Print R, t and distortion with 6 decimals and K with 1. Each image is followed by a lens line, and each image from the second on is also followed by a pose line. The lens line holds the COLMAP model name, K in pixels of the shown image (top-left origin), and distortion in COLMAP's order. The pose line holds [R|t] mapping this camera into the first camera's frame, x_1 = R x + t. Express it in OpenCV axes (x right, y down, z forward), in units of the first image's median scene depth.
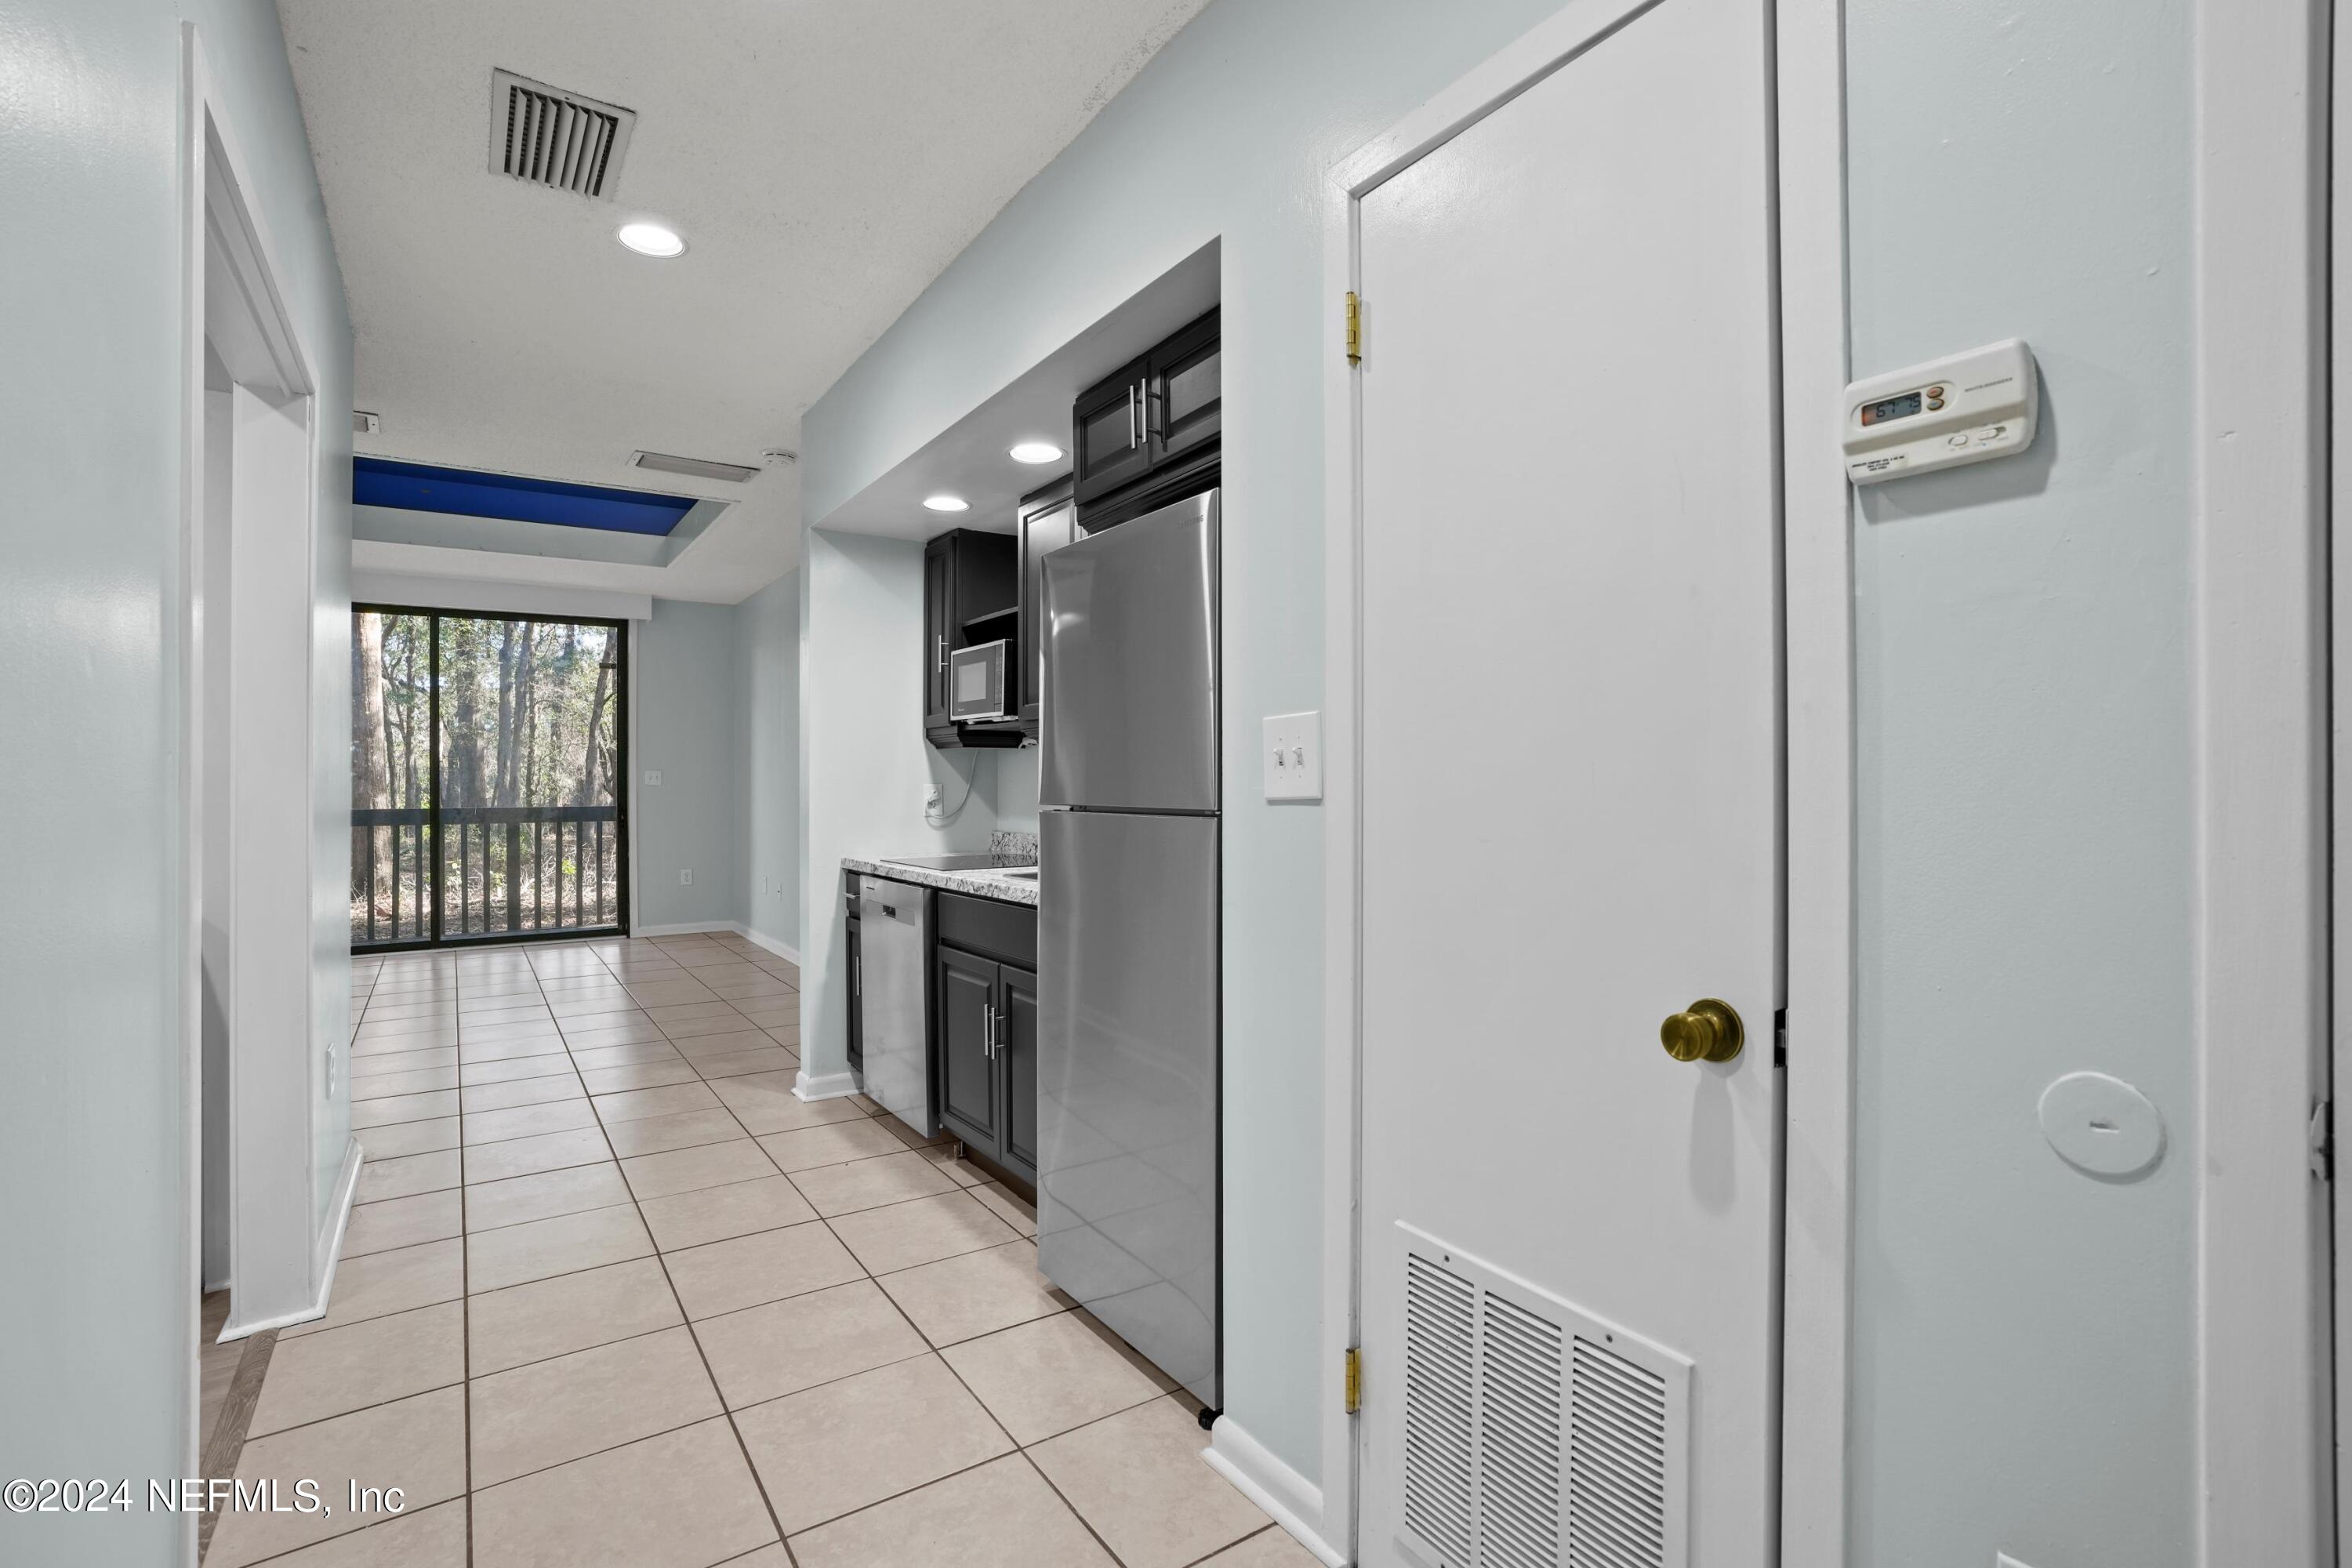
lens RADIAL K [[1074.5, 0, 1177.2], [0, 1074.5, 777.4], [0, 0, 1]] dist [-0.034886, 0.004888]
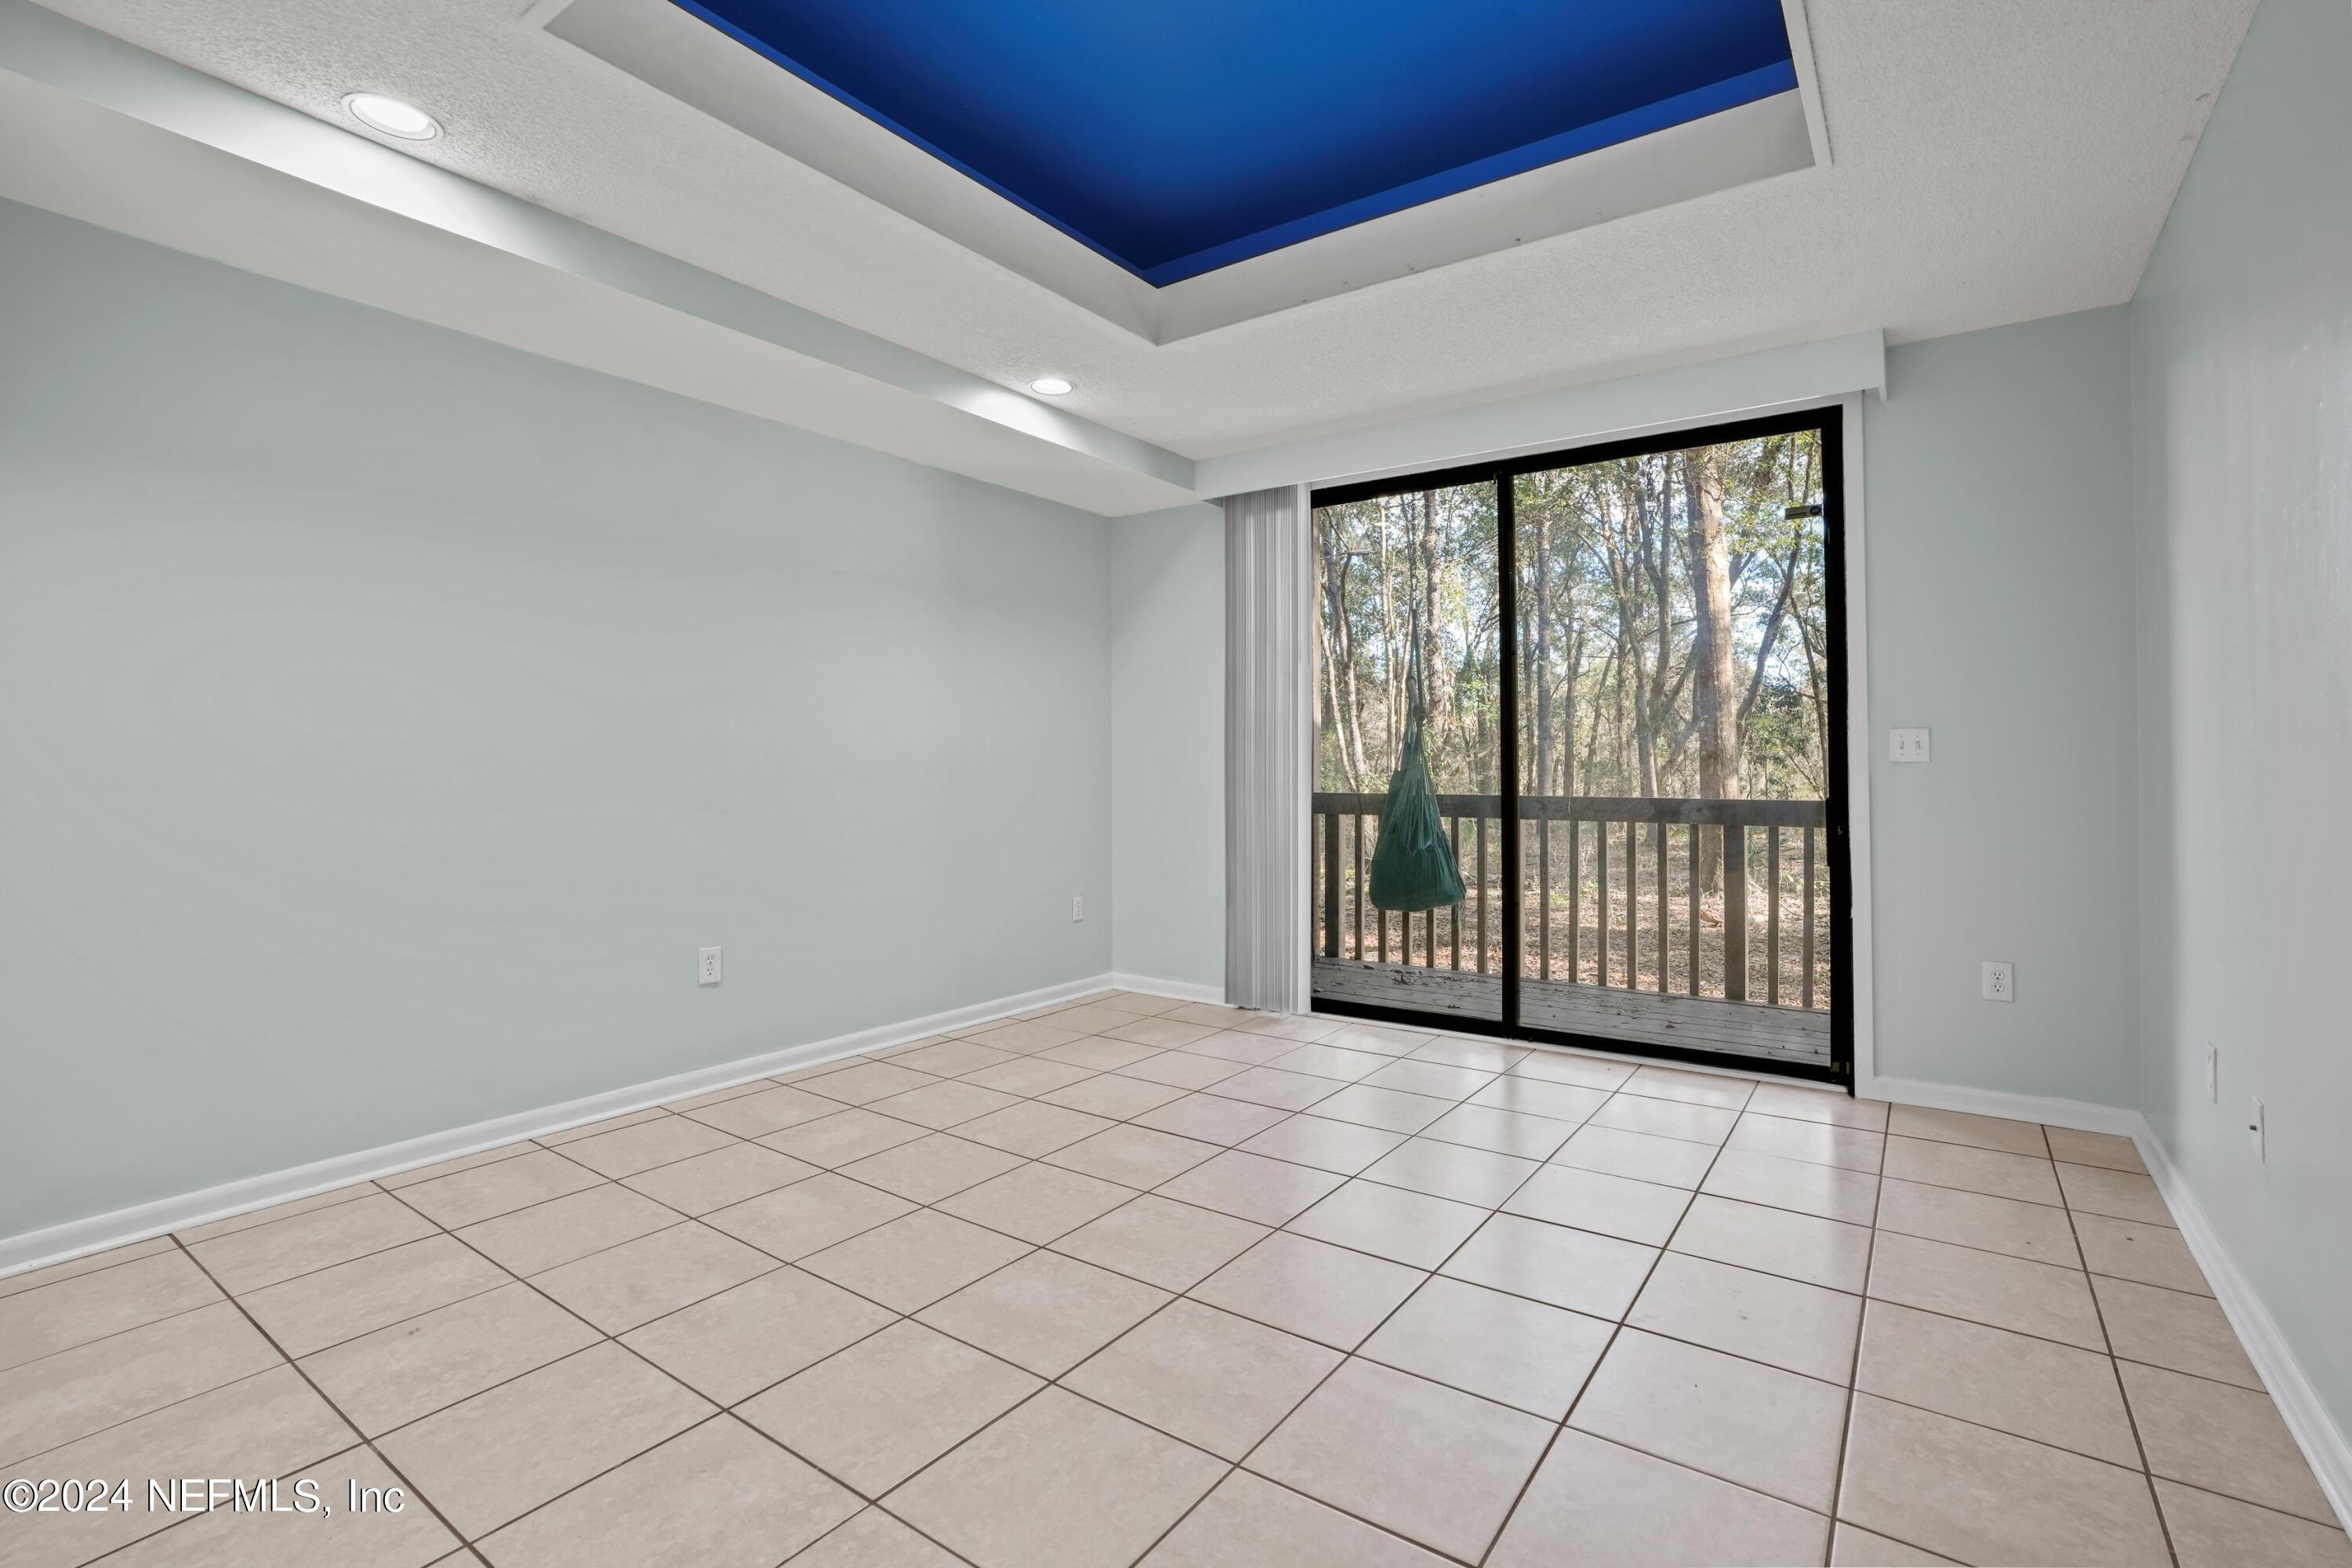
lens RADIAL K [[1074.5, 0, 1208.0], [0, 1074.5, 747.0], [0, 0, 1]] dist [-0.034886, 0.004888]
pose [[0.362251, -0.012966, -0.931990, -0.188026], [0.000608, 0.999906, -0.013674, 0.006977], [0.932080, 0.004386, 0.362225, 0.574043]]
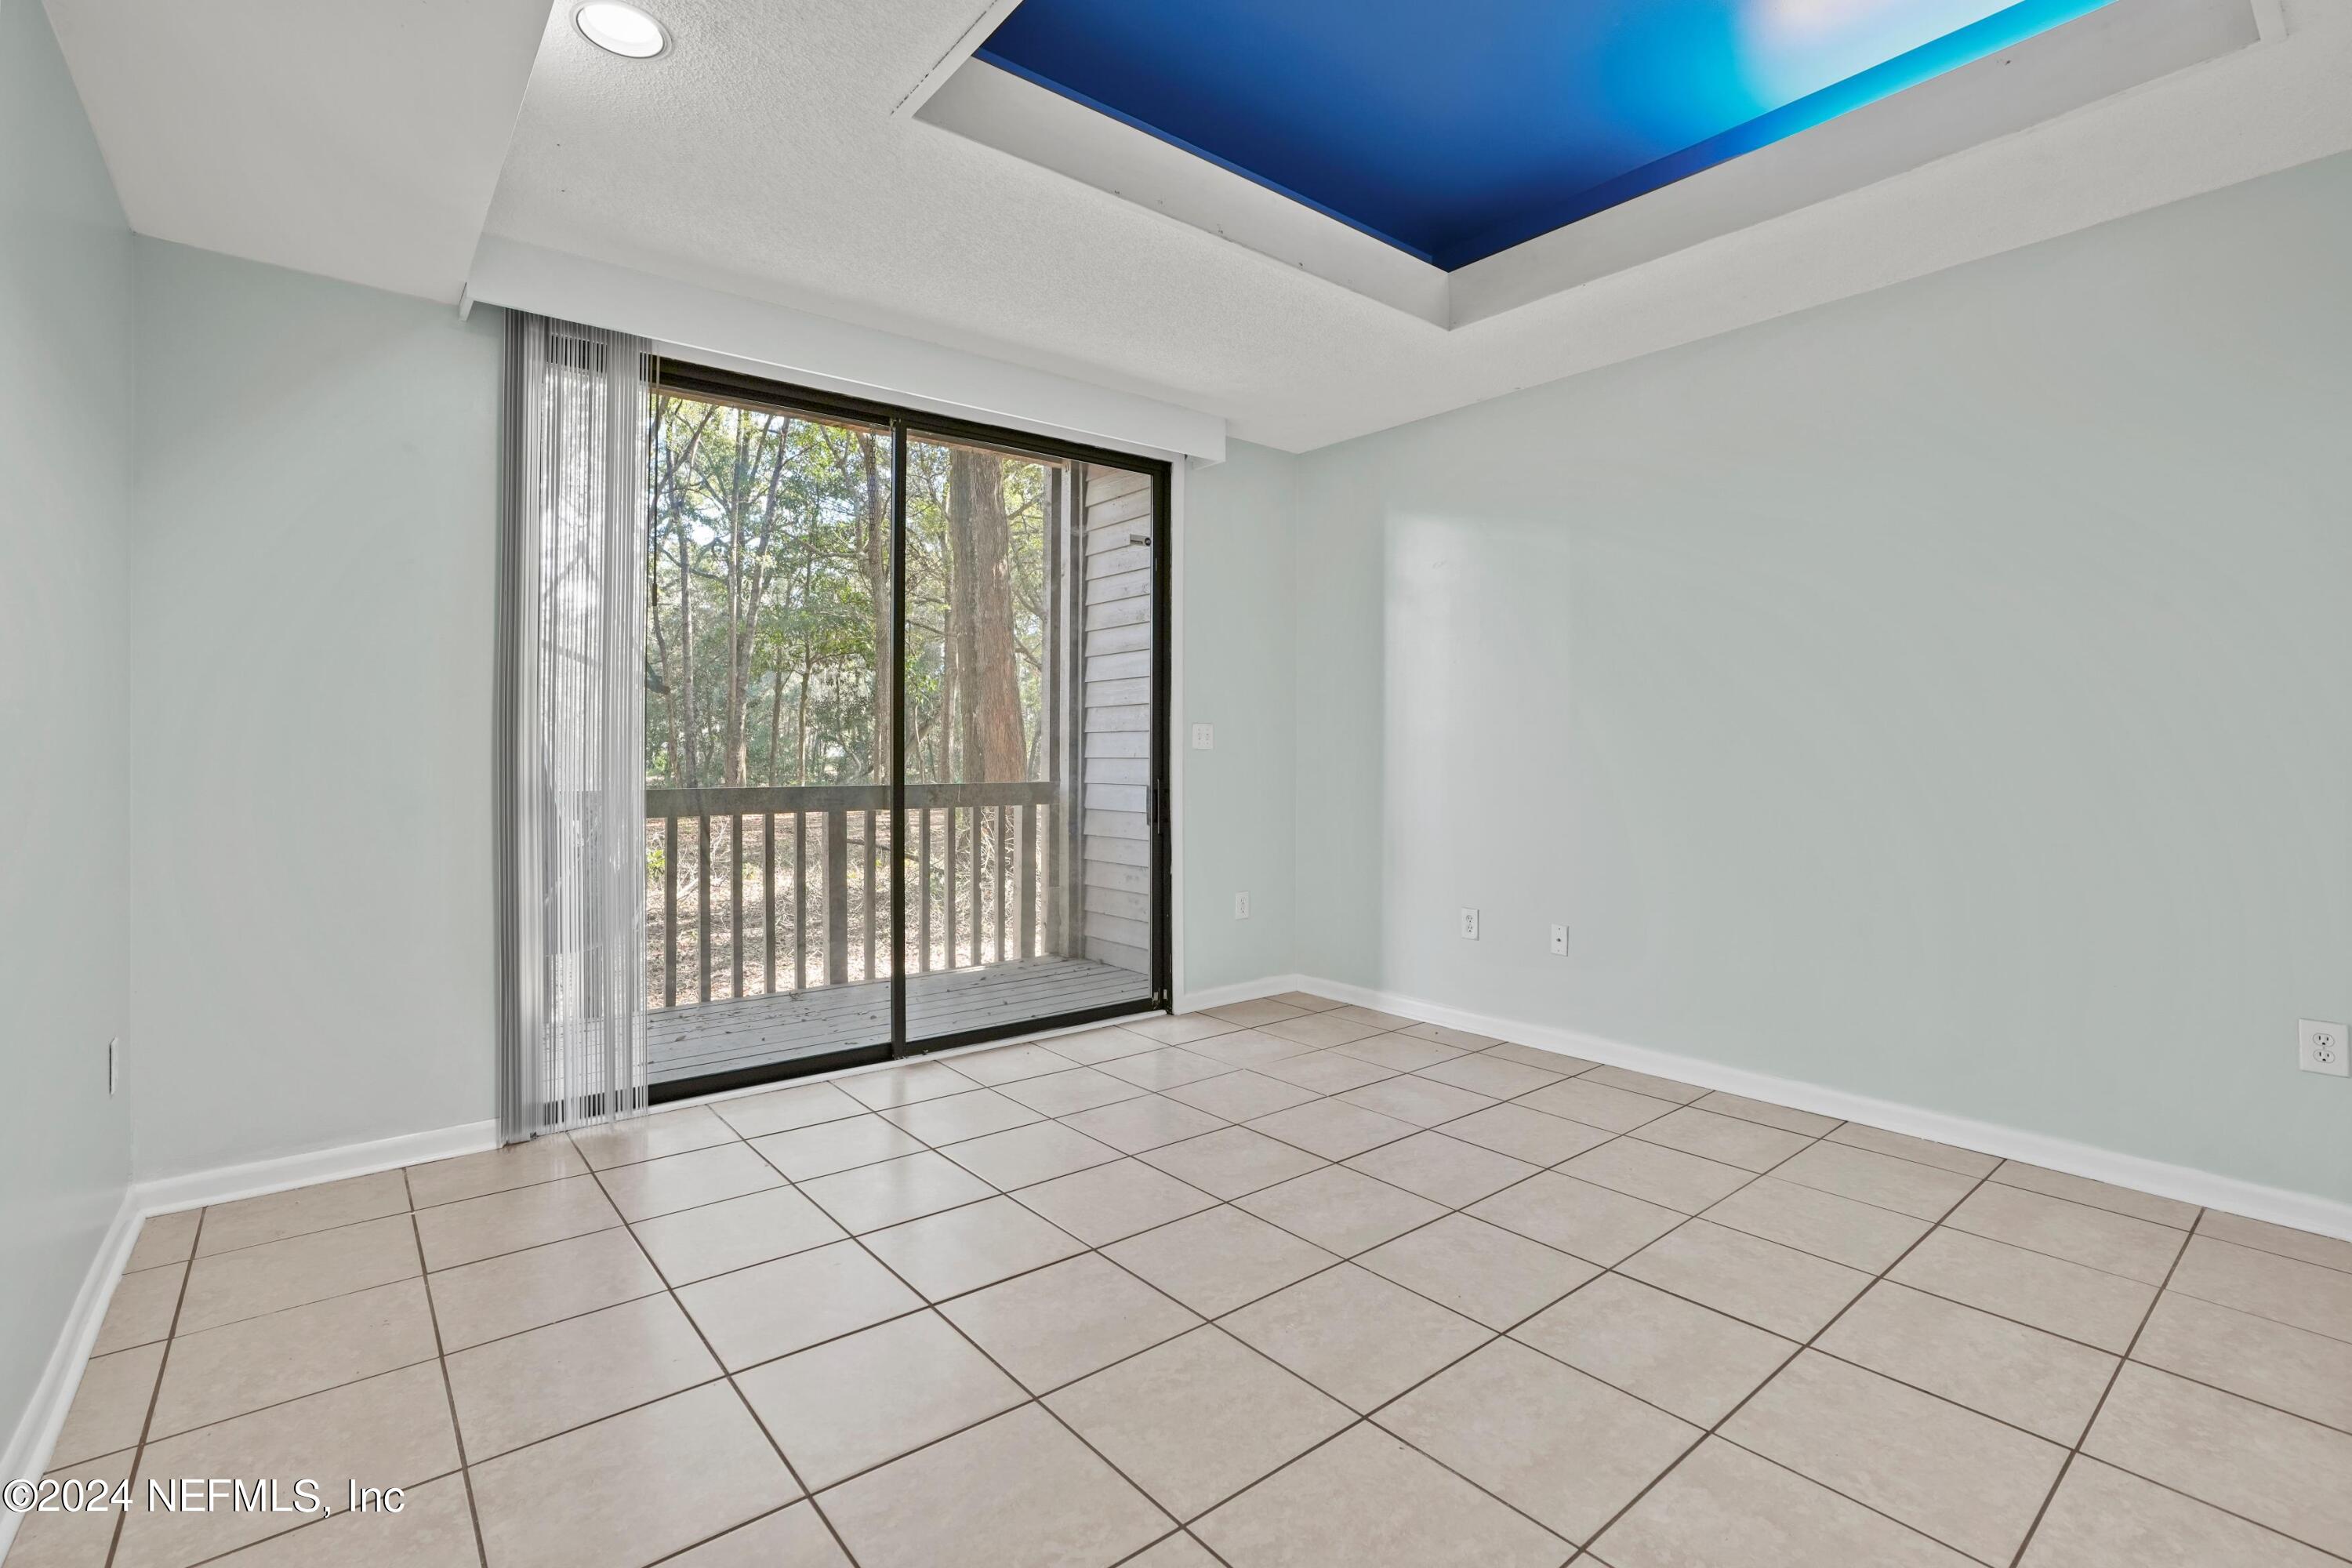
lens RADIAL K [[1074.5, 0, 1177.7], [0, 1074.5, 734.8], [0, 0, 1]] dist [-0.034886, 0.004888]
pose [[0.996175, 0.007063, 0.087092, -0.562706], [-0.005717, 0.999860, -0.015697, 0.008847], [-0.087190, 0.015139, 0.996077, 0.419231]]
